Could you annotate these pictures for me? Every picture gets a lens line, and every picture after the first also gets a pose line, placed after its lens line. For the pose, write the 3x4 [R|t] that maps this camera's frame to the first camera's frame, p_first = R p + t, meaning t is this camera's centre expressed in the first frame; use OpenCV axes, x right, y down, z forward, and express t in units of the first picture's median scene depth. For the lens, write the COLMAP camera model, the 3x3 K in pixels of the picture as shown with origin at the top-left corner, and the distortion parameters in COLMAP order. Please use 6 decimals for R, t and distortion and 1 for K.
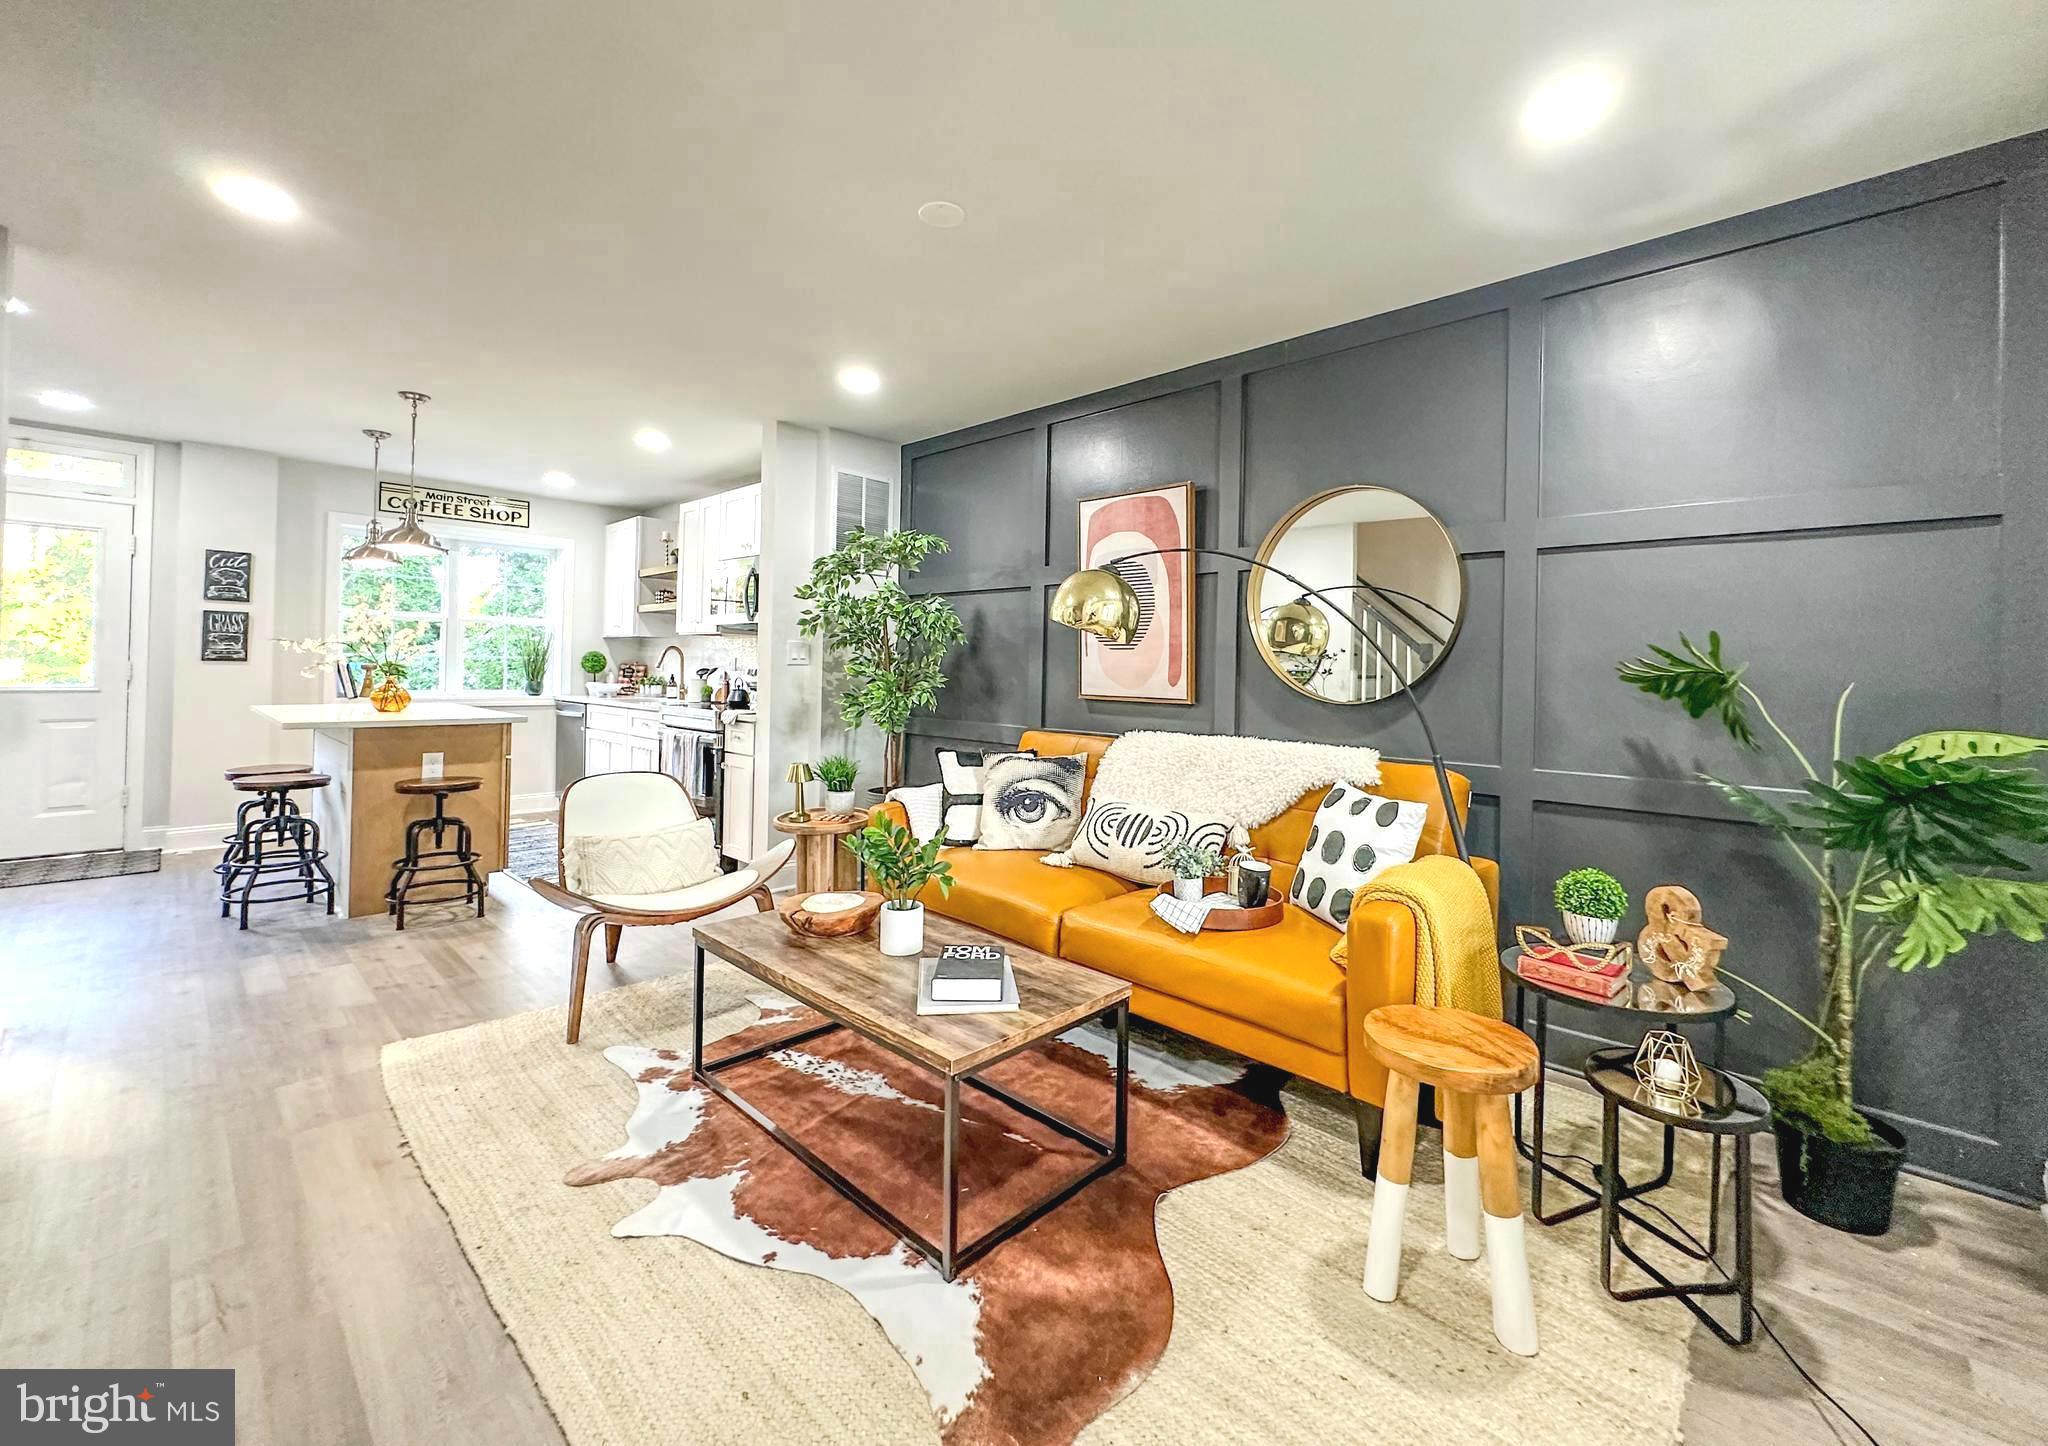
lens RADIAL K [[831.5, 0, 1027.6], [0, 831.5, 665.5], [0, 0, 1]] dist [0.001196, 0.000152]
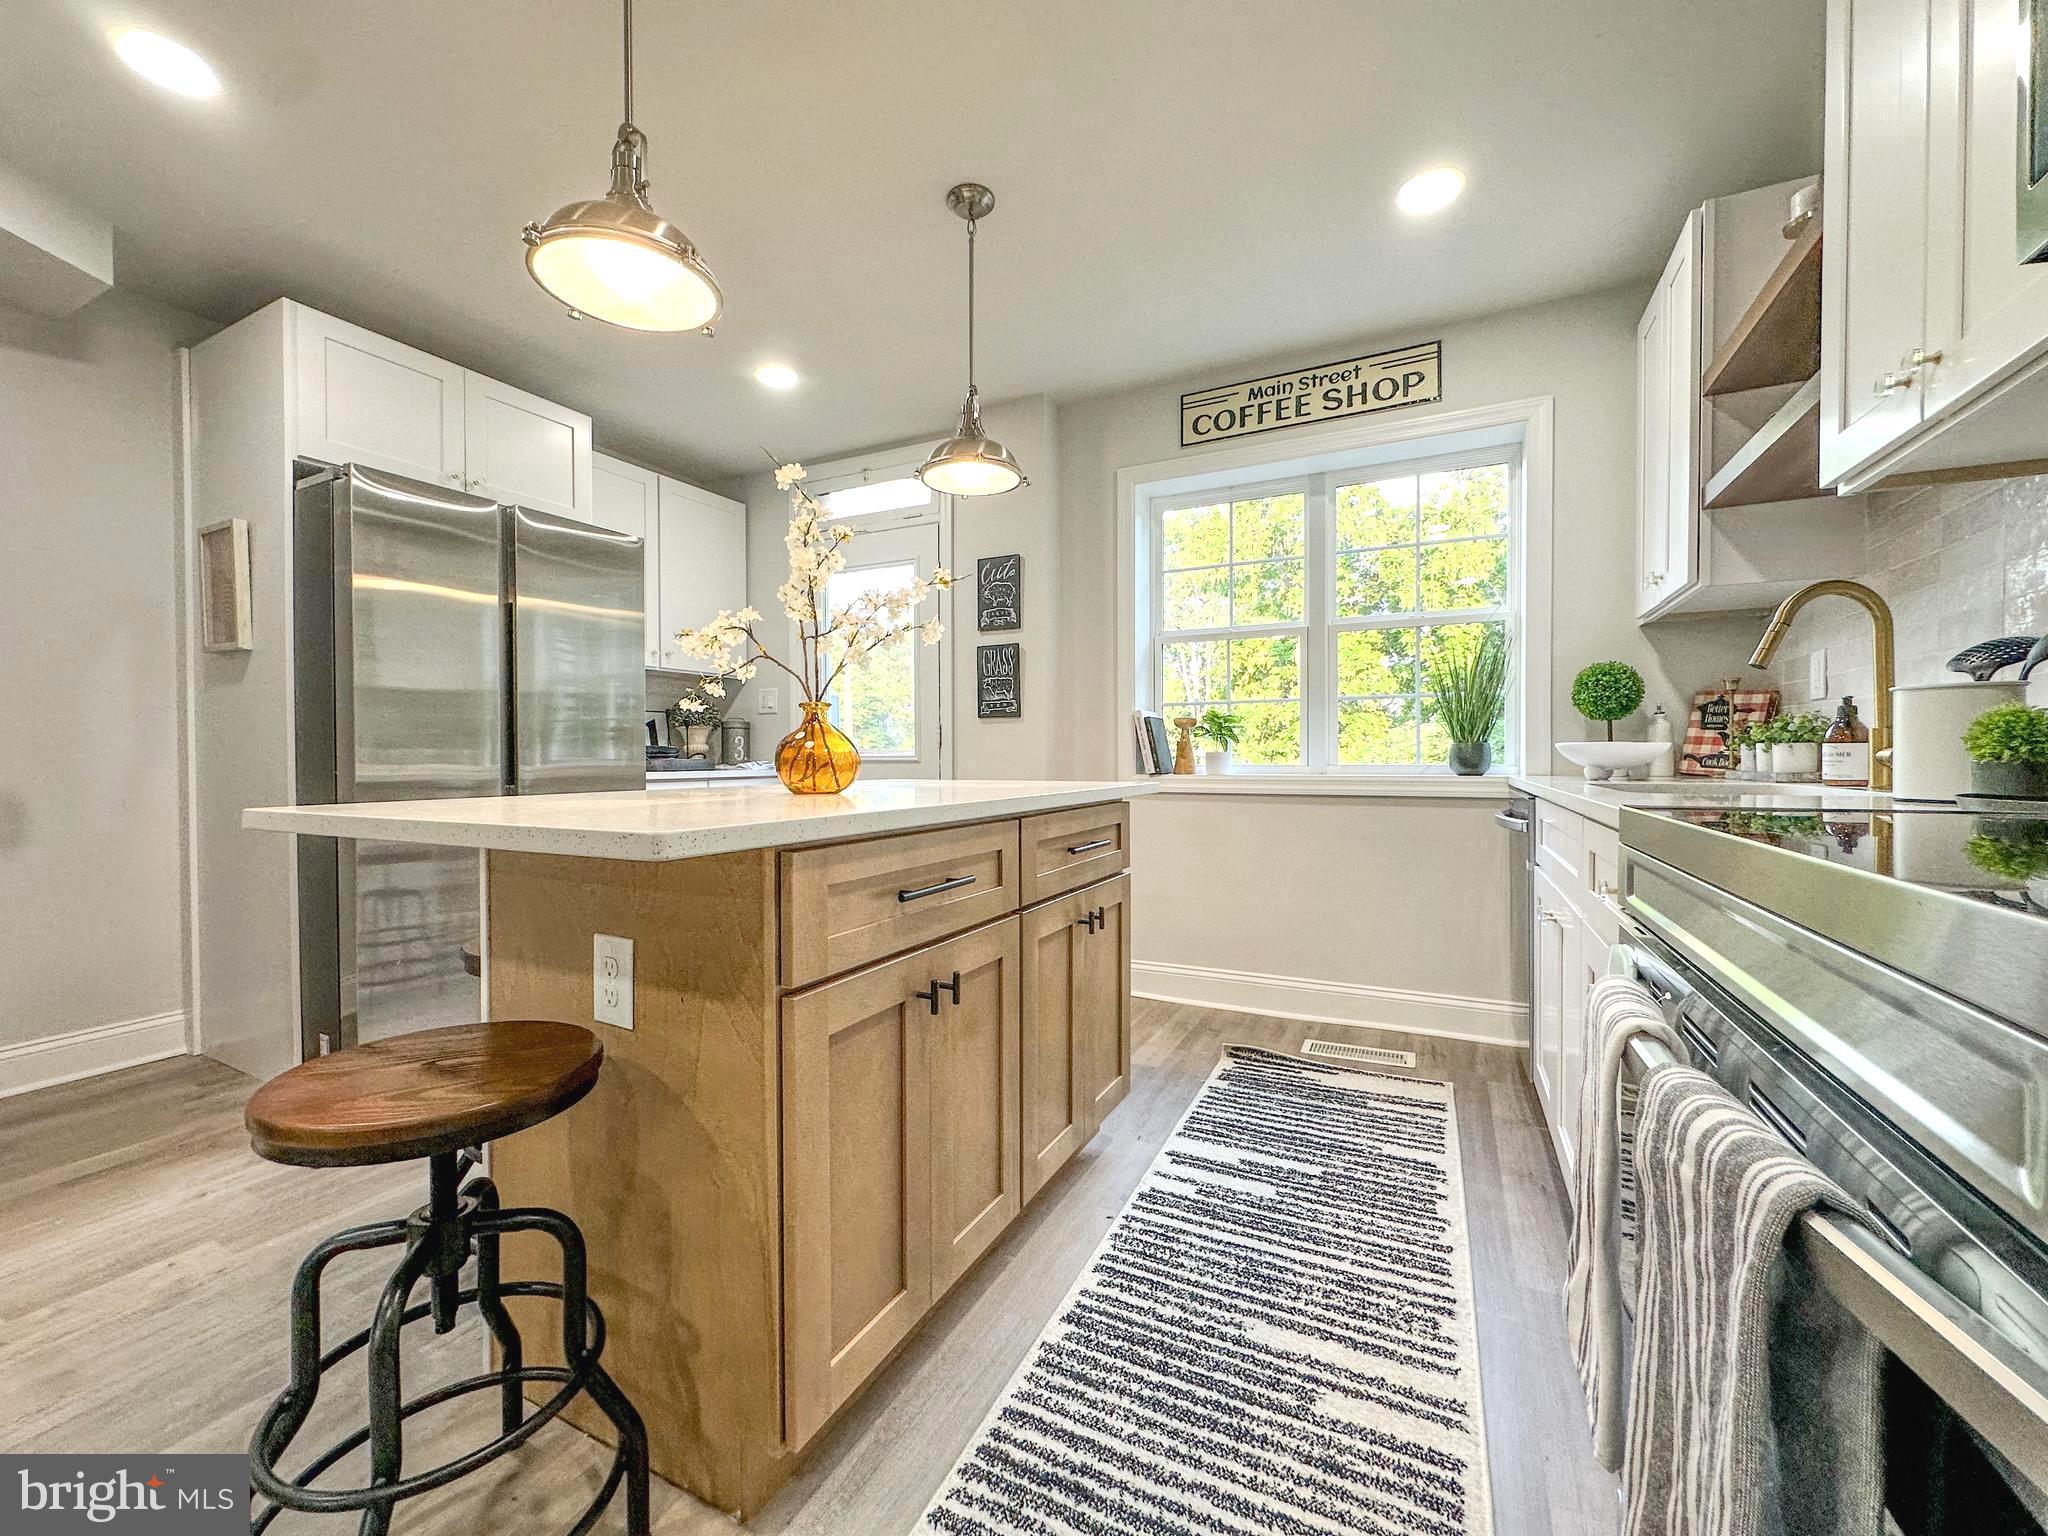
lens RADIAL K [[824.6, 0, 1026.1], [0, 824.6, 776.1], [0, 0, 1]] dist [-0.016299, 0.000047]
pose [[0.285848, 0.002524, -0.958272, -0.298134], [0.017132, 0.999823, 0.007744, 0.037899], [0.958122, -0.018631, 0.285754, 0.814723]]
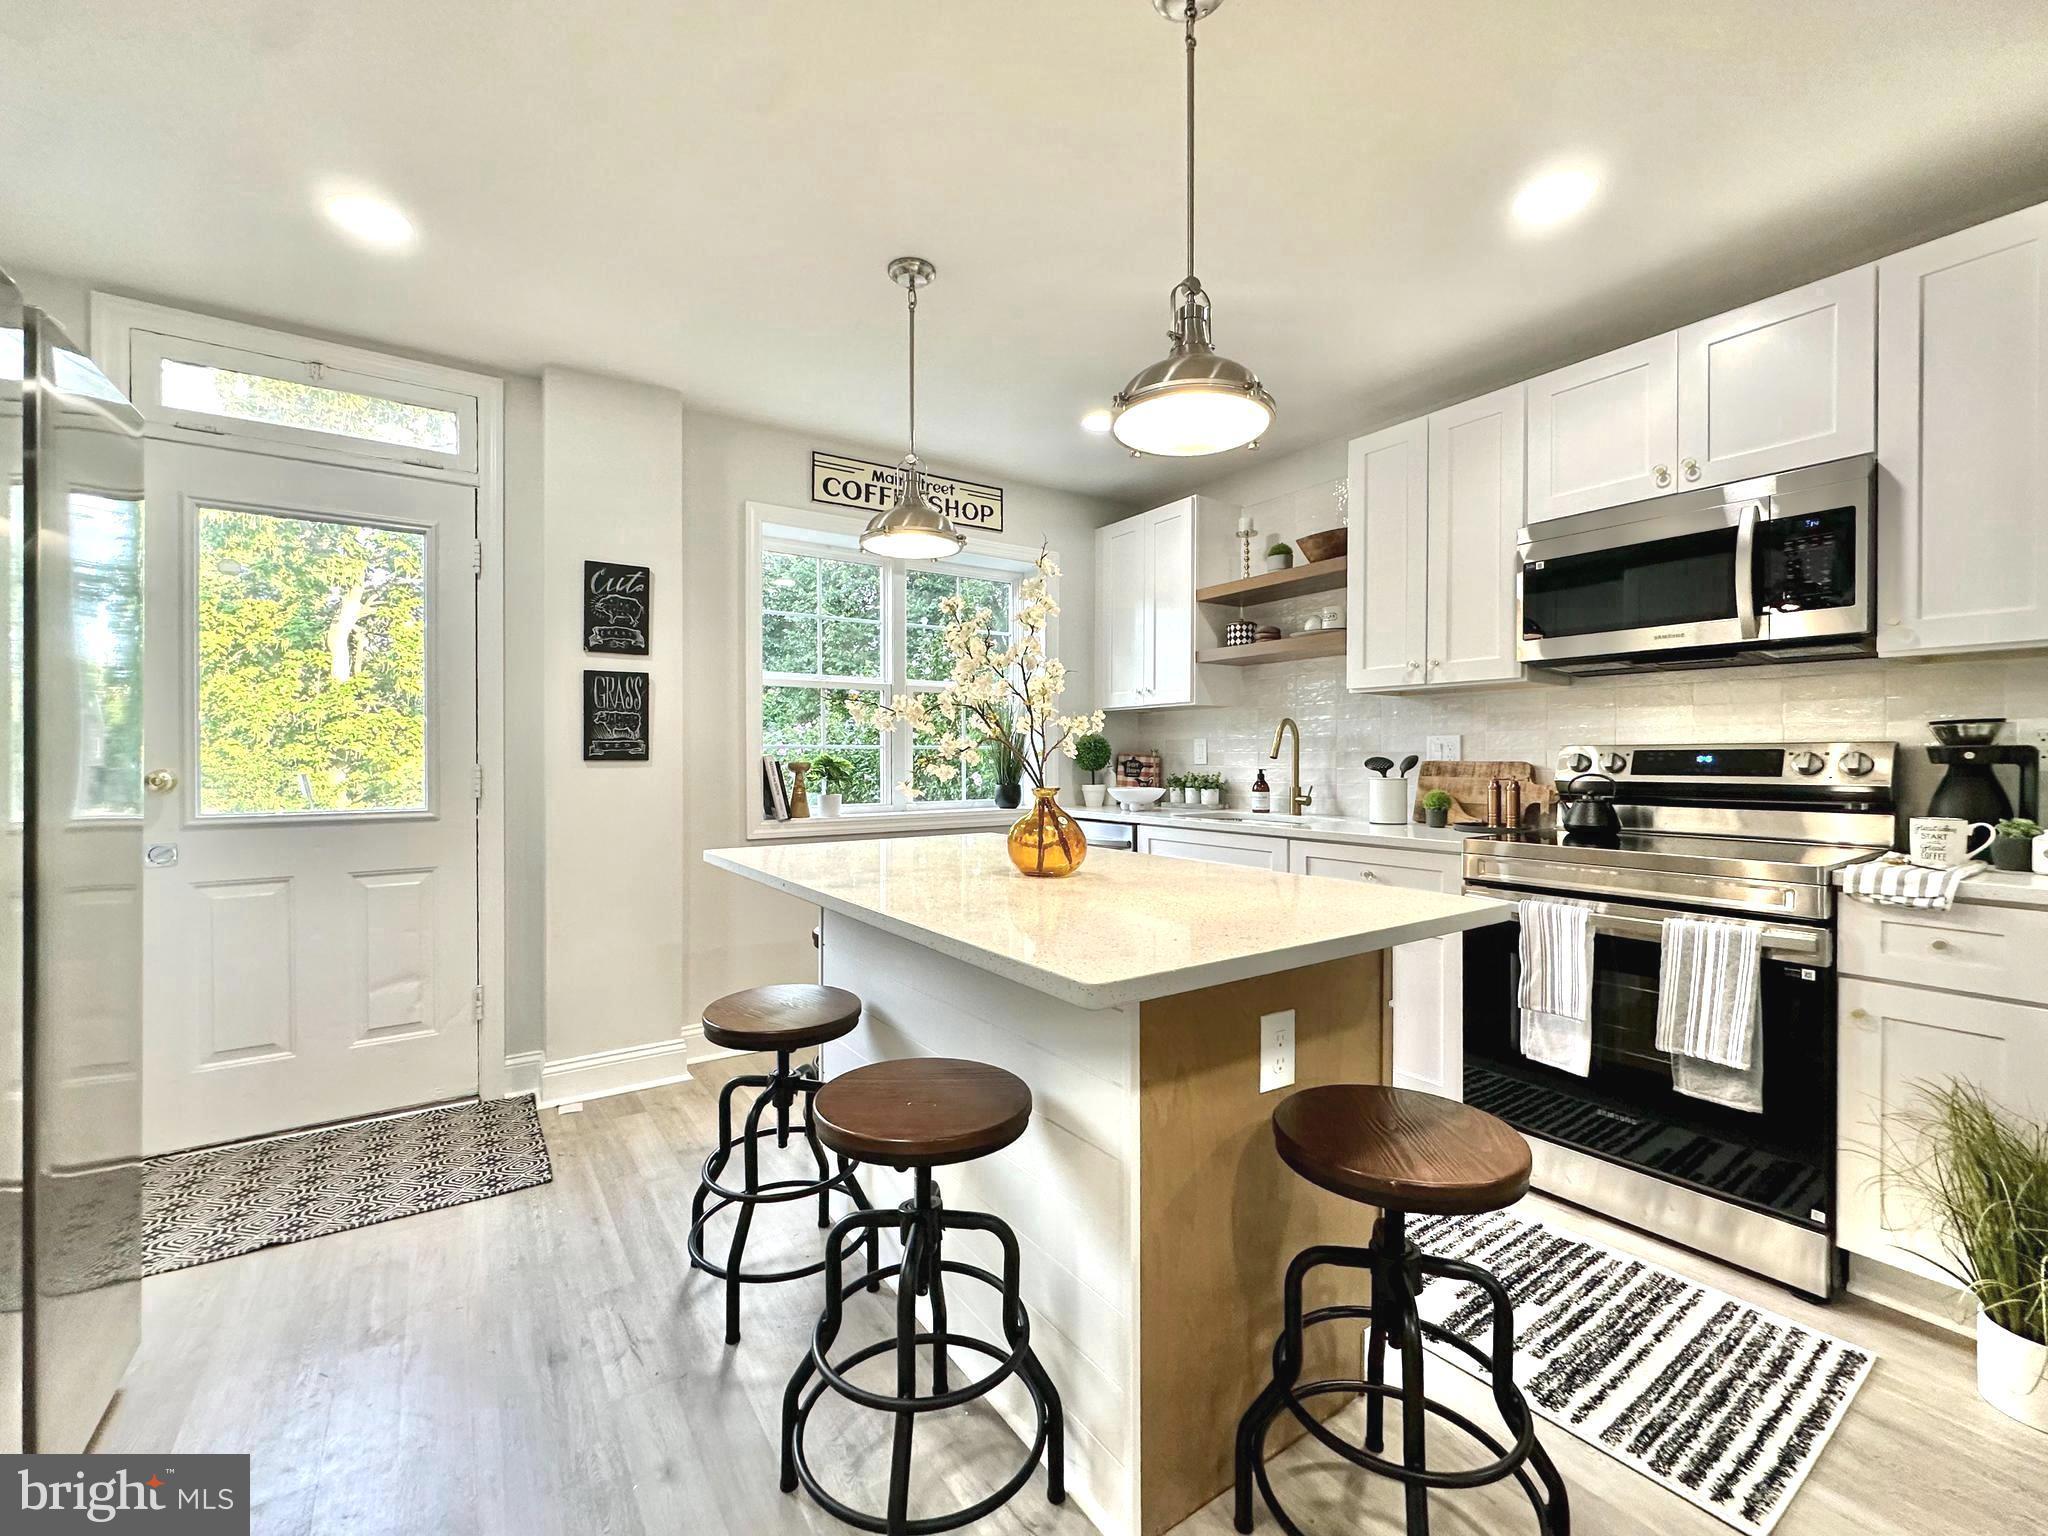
lens RADIAL K [[851.7, 0, 1028.7], [0, 851.7, 763.3], [0, 0, 1]] dist [0.000994, 0.000114]
pose [[0.978732, -0.019419, -0.204220, -0.567292], [0.021868, 0.999713, 0.009740, -0.002720], [0.203972, -0.013999, 0.978877, 0.487536]]
